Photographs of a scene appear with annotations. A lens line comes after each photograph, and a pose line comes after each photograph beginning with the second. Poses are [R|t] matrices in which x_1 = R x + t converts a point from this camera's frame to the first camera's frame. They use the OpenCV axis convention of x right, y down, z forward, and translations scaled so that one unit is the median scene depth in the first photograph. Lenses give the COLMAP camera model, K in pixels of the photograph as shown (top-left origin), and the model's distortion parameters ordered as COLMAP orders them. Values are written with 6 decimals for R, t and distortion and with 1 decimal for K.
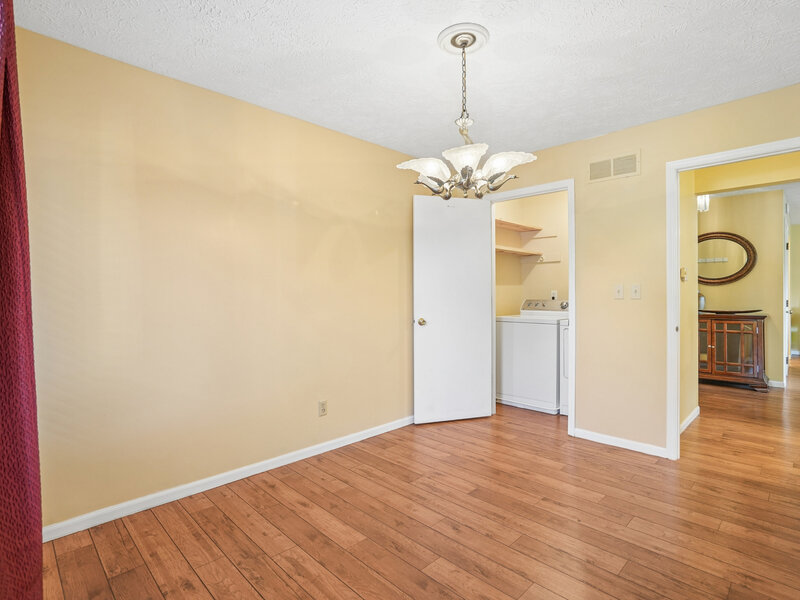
lens RADIAL K [[409.9, 0, 400.8], [0, 409.9, 296.4], [0, 0, 1]] dist [-0.023174, 0.000386]
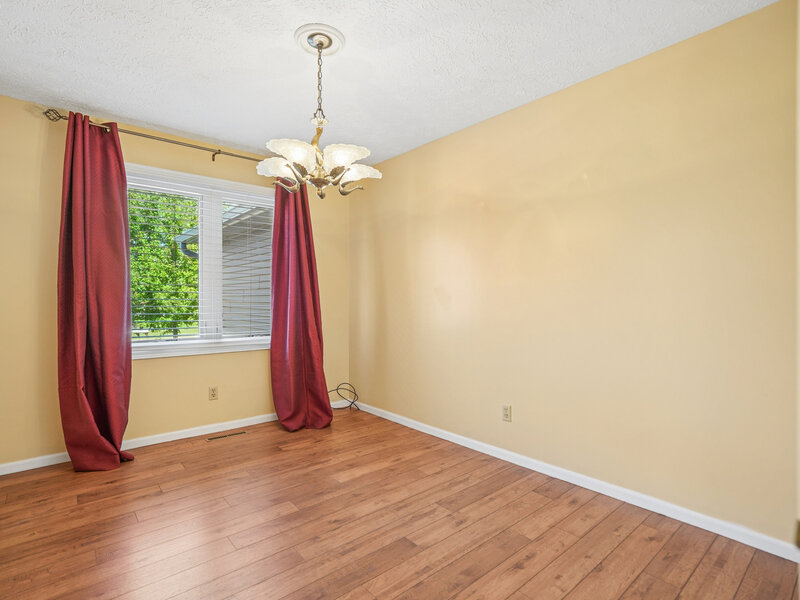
lens RADIAL K [[409.9, 0, 405.0], [0, 409.9, 301.3], [0, 0, 1]] dist [-0.023174, 0.000386]
pose [[-0.062458, 0.007838, -0.998017, 0.938695], [-0.007721, 0.999935, 0.008336, 0.014369], [0.998018, 0.008227, -0.062393, 1.025791]]
